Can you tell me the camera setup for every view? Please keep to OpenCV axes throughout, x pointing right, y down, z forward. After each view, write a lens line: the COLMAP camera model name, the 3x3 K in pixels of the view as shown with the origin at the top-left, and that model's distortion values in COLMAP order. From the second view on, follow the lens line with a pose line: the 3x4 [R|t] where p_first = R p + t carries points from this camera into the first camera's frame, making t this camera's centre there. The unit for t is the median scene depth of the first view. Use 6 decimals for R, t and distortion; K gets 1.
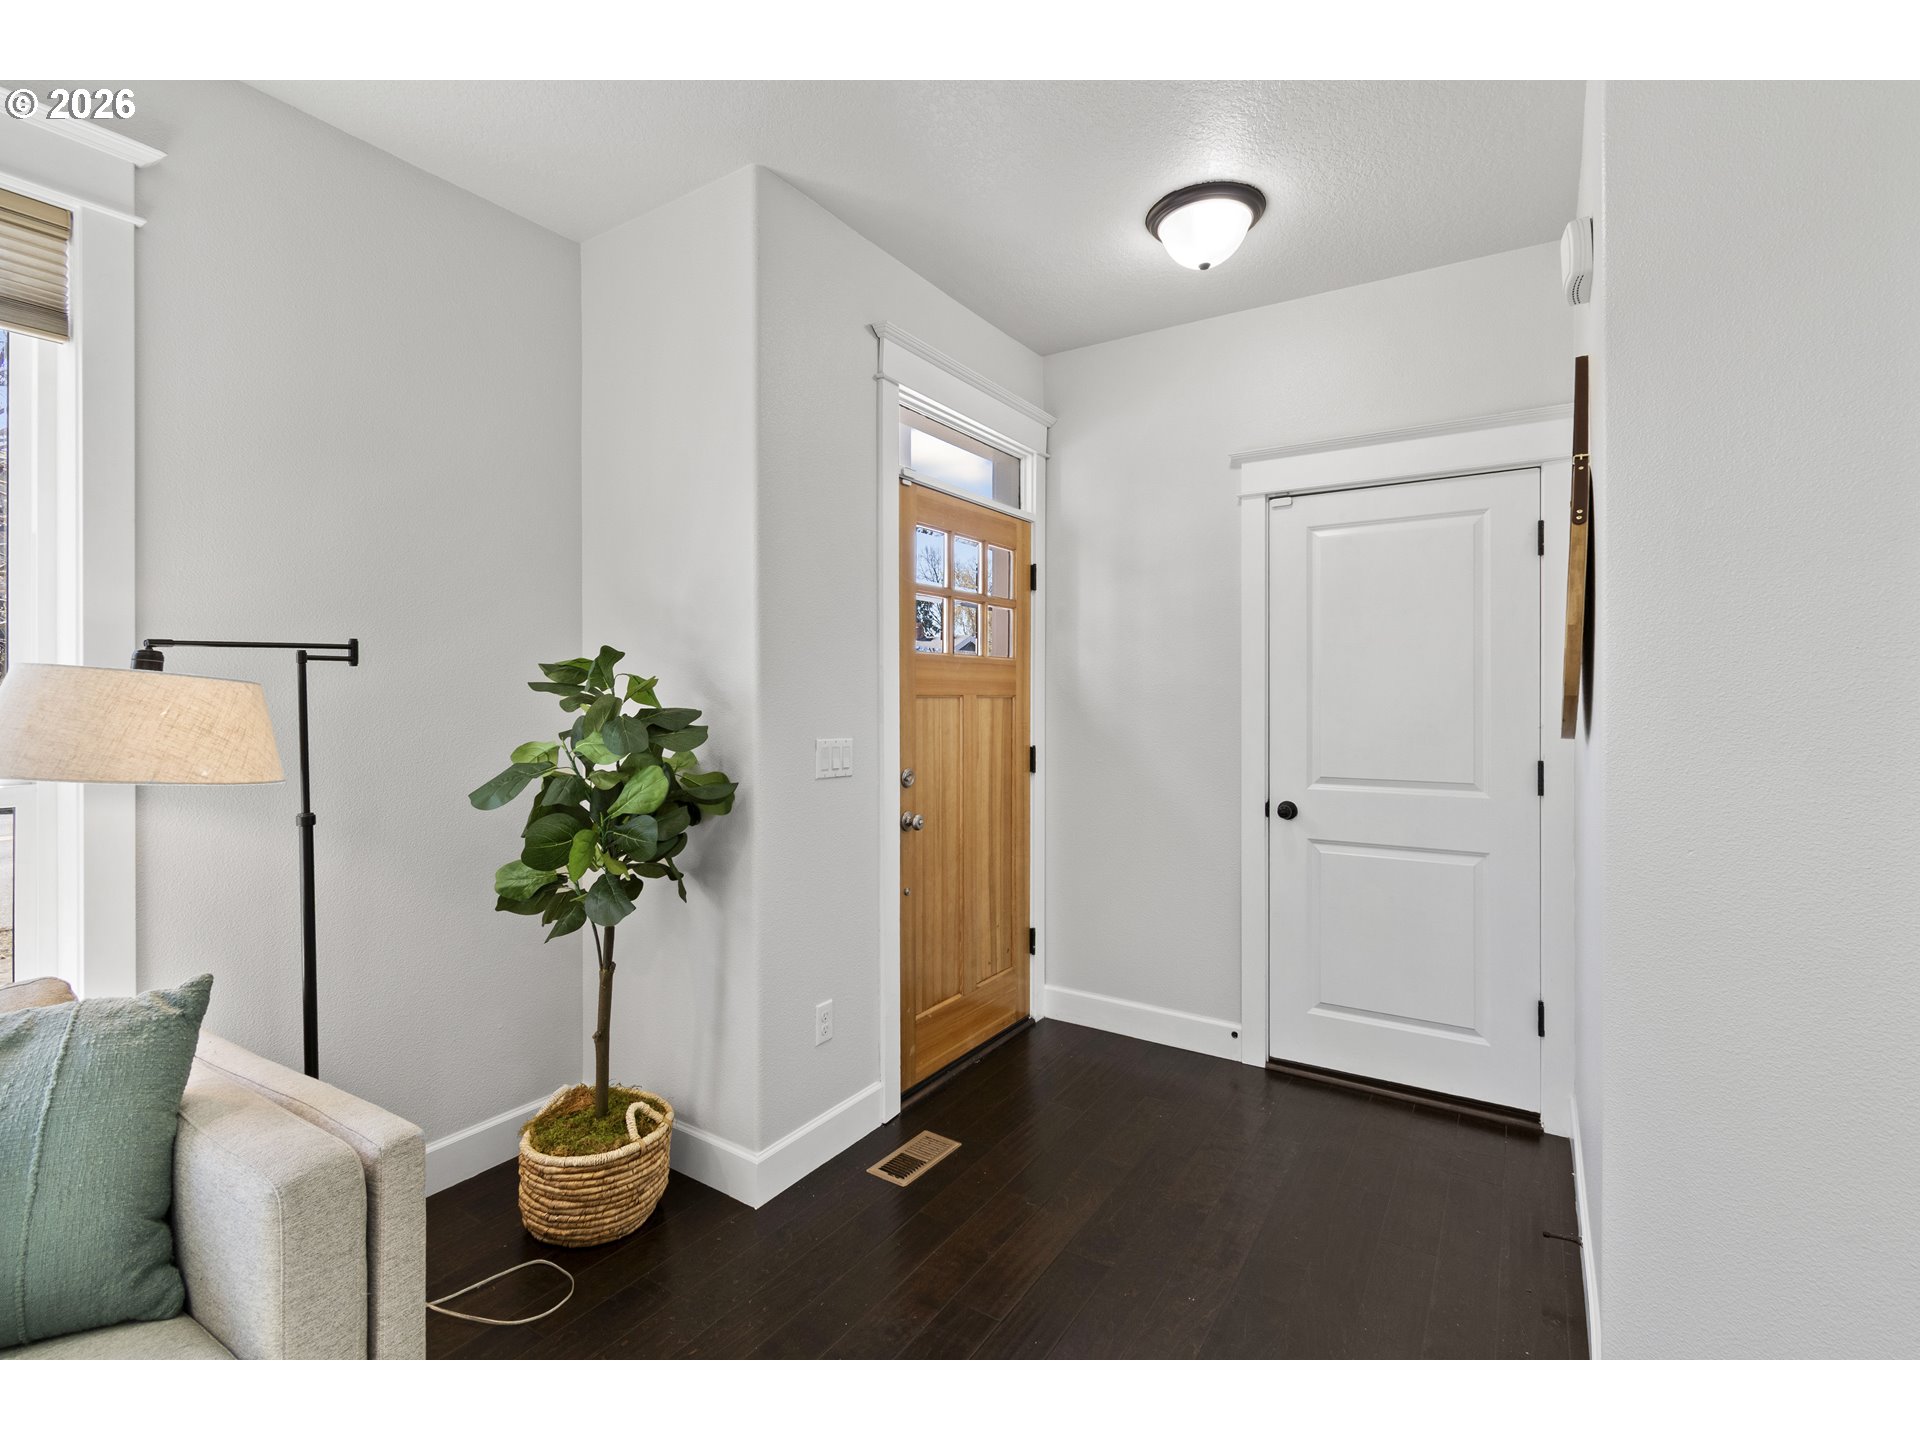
lens RADIAL K [[882.0, 0, 947.7], [0, 882.0, 698.3], [0, 0, 1]] dist [0.002320, -0.000460]
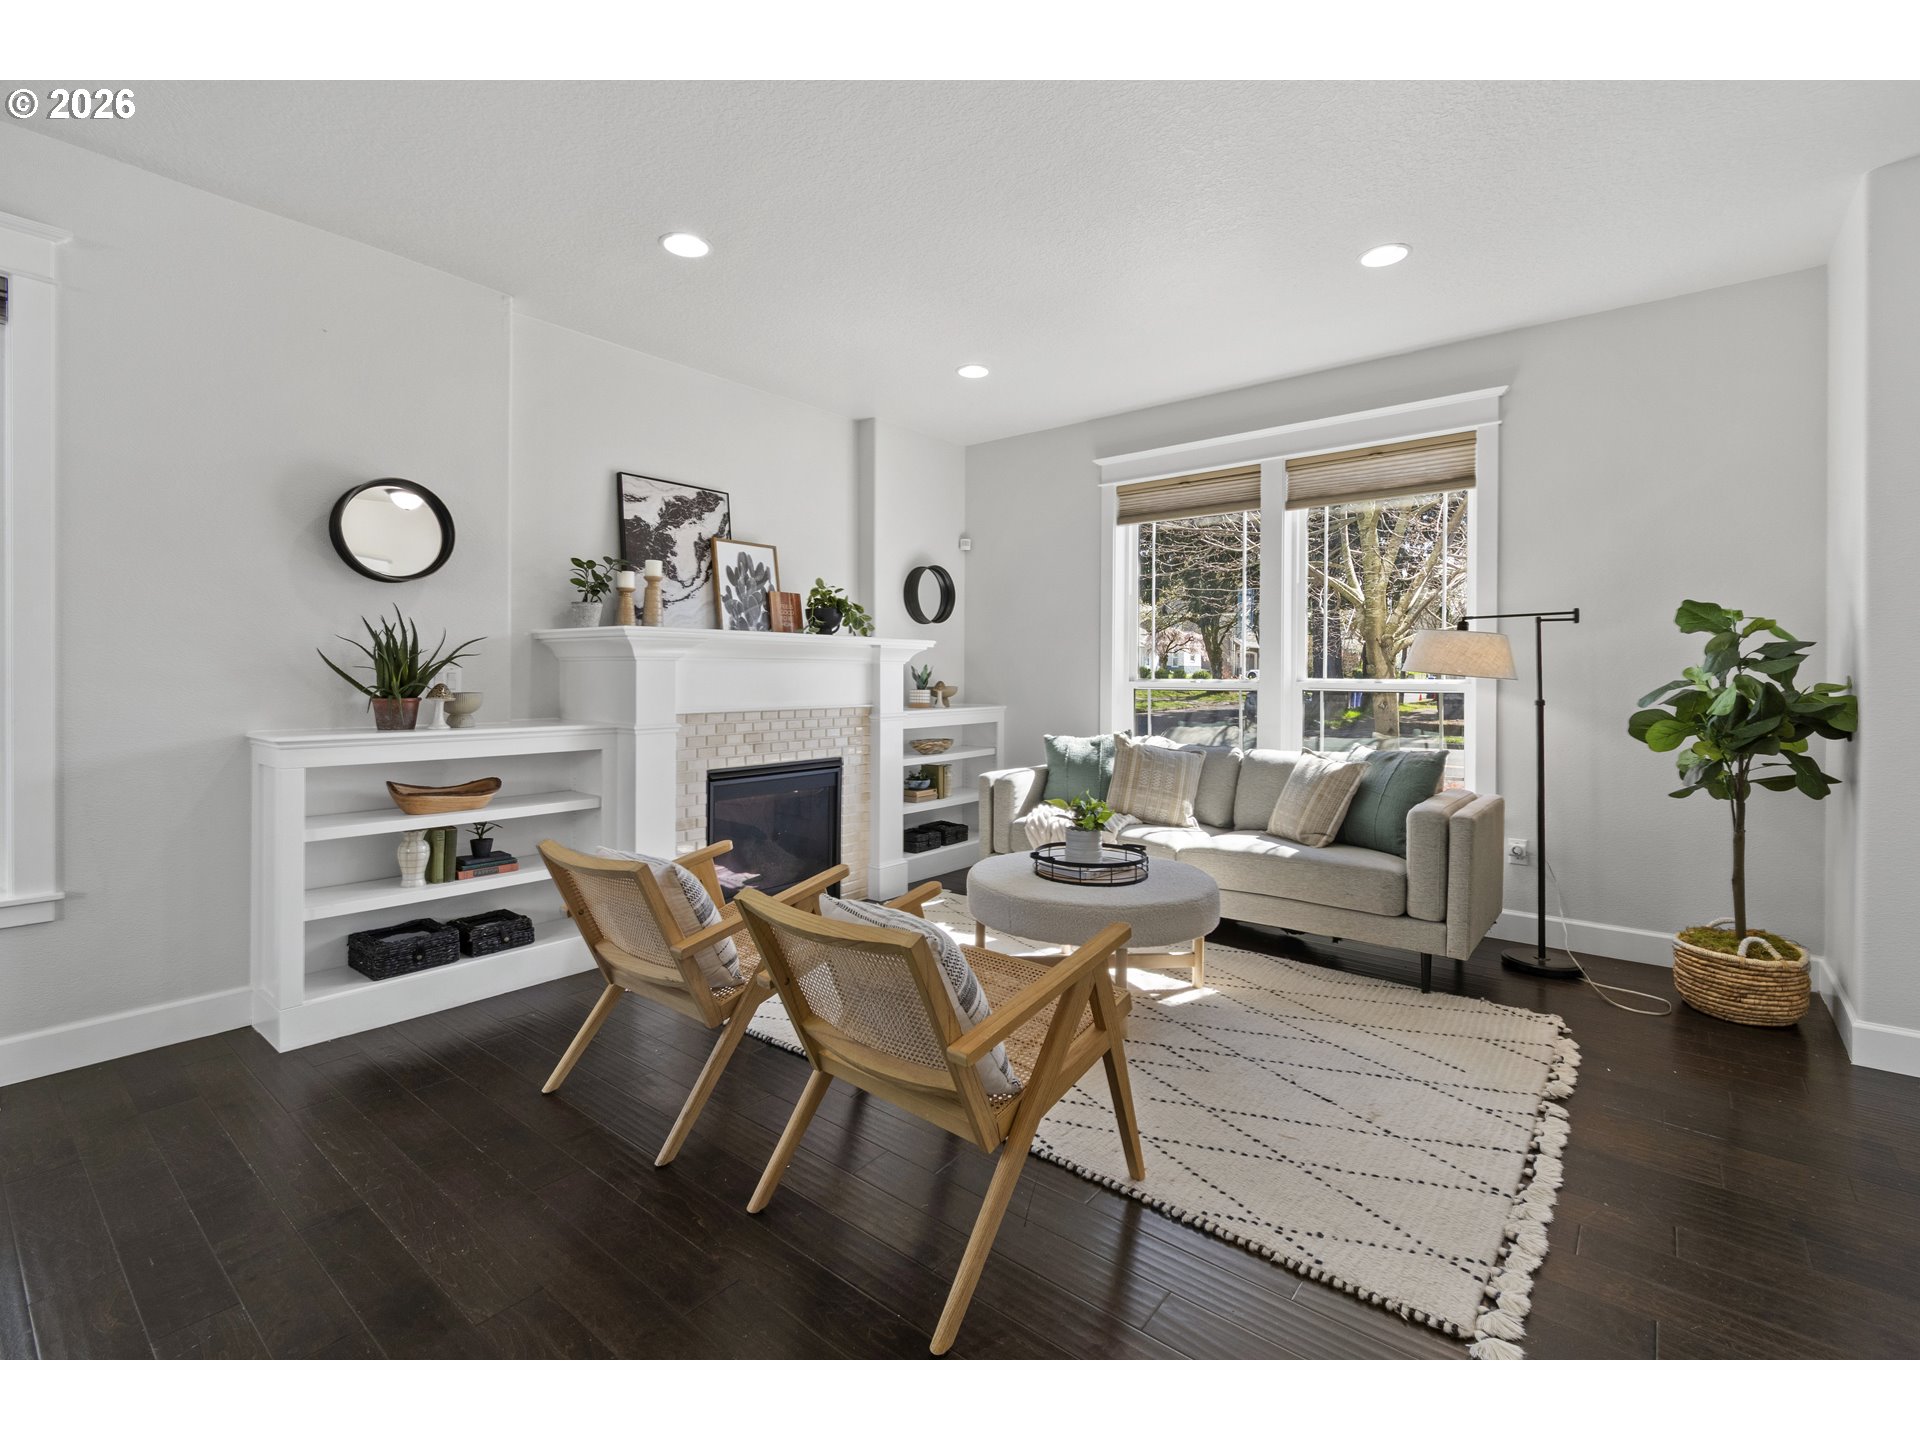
lens RADIAL K [[860.4, 0, 961.1], [0, 860.4, 673.5], [0, 0, 1]] dist [0.000719, -0.000274]
pose [[-0.099018, 0.000309, -0.995086, 0.823521], [-0.005762, 0.999983, 0.000883, 0.049414], [0.995069, 0.005821, -0.099014, -0.058675]]
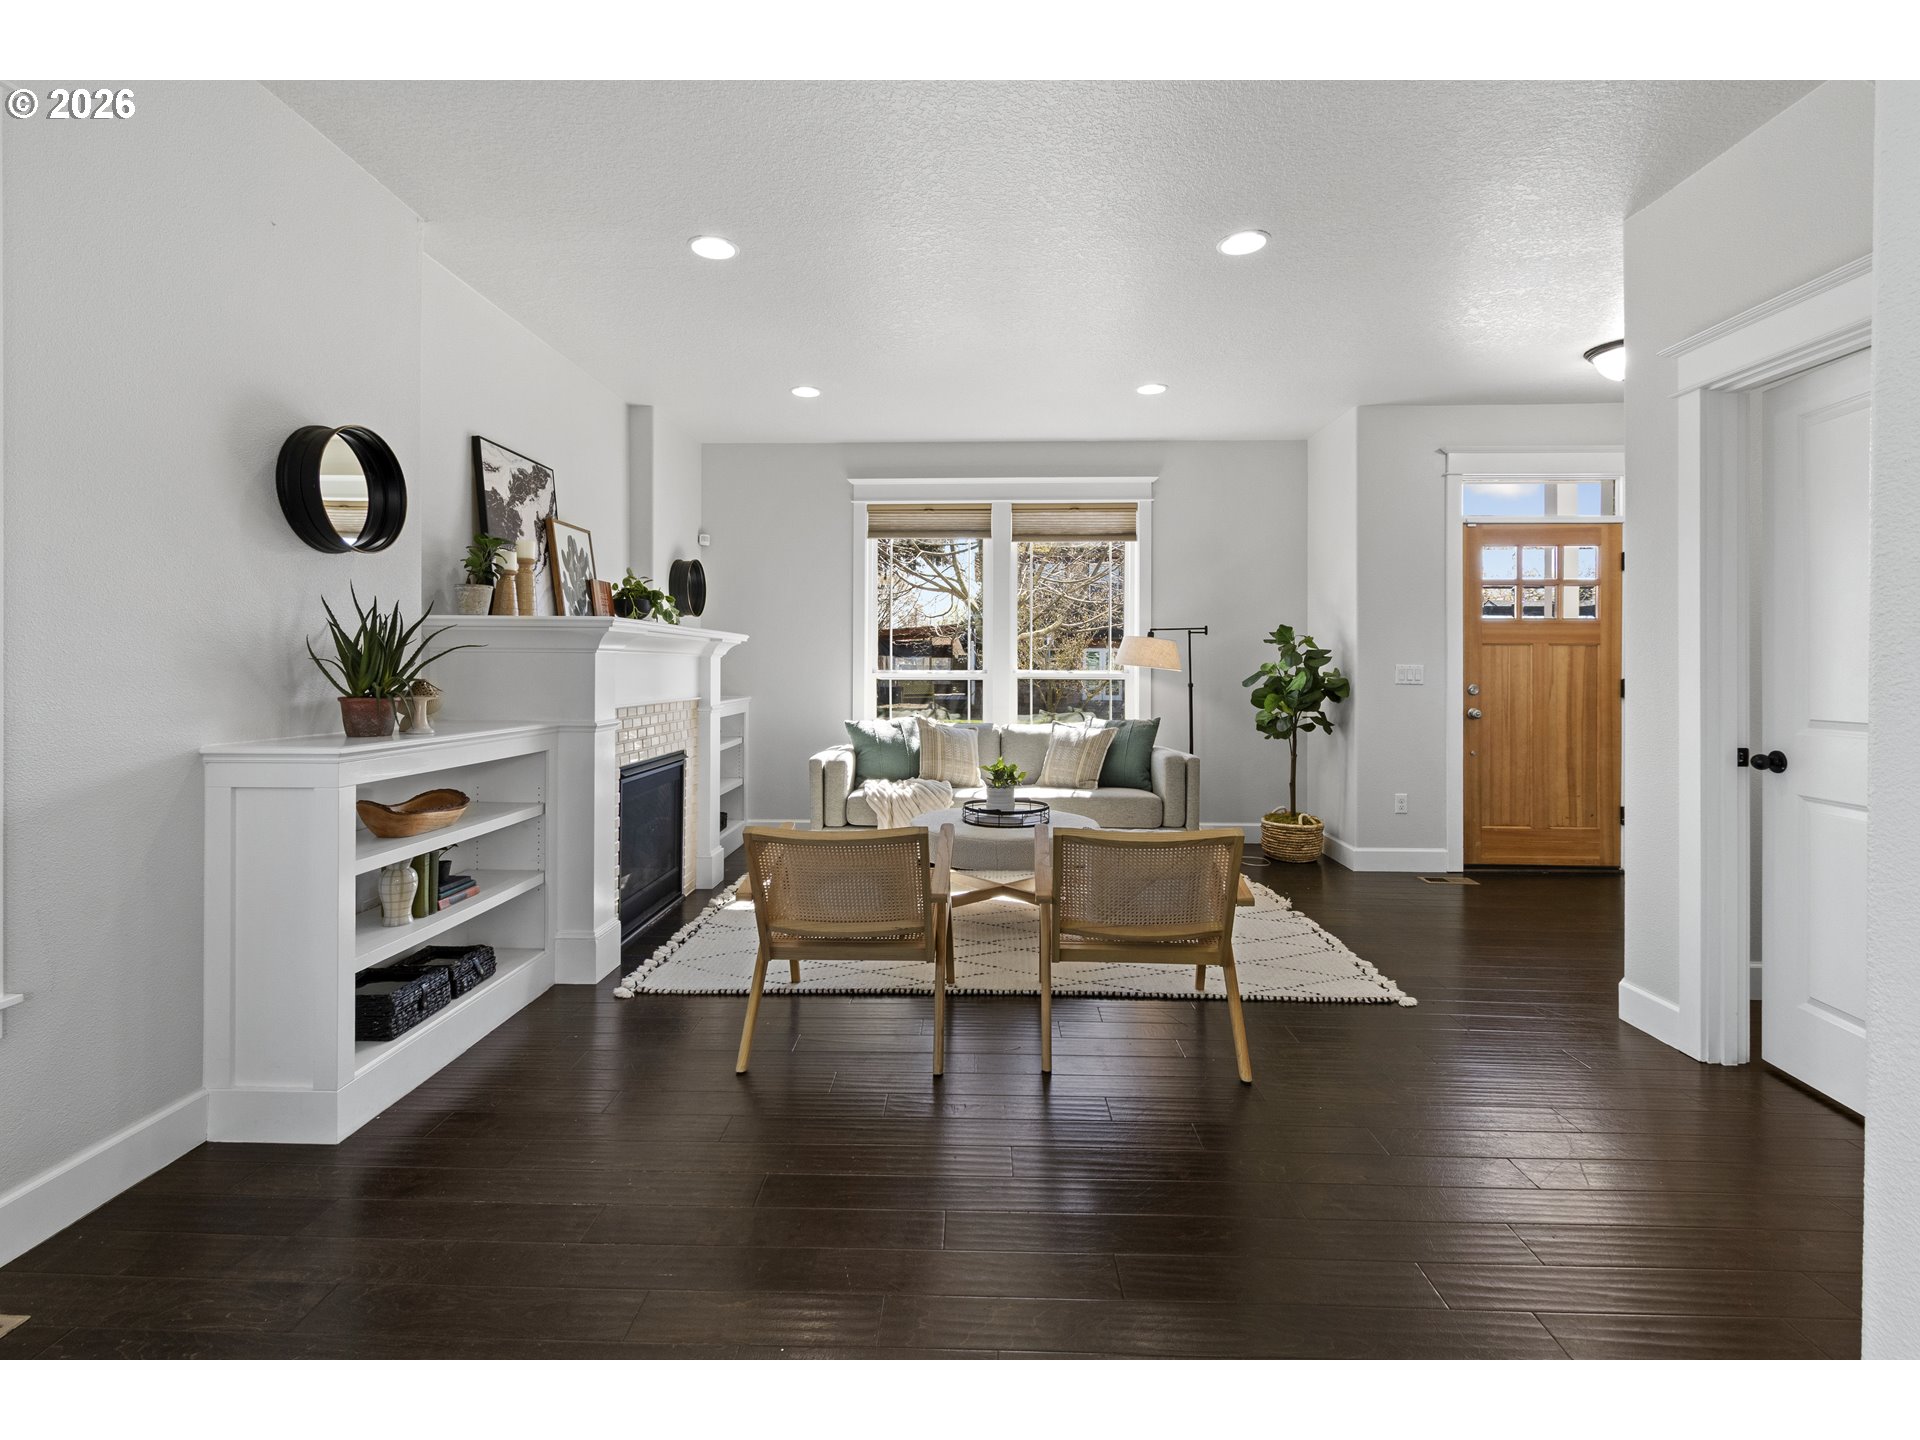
lens RADIAL K [[863.5, 0, 952.7], [0, 863.5, 659.5], [0, 0, 1]] dist [-0.000799, 0.000048]
pose [[0.527993, -0.005091, -0.849234, 0.880868], [-0.005644, 0.999939, -0.009504, 0.051471], [0.849230, 0.009811, 0.527932, -0.818932]]
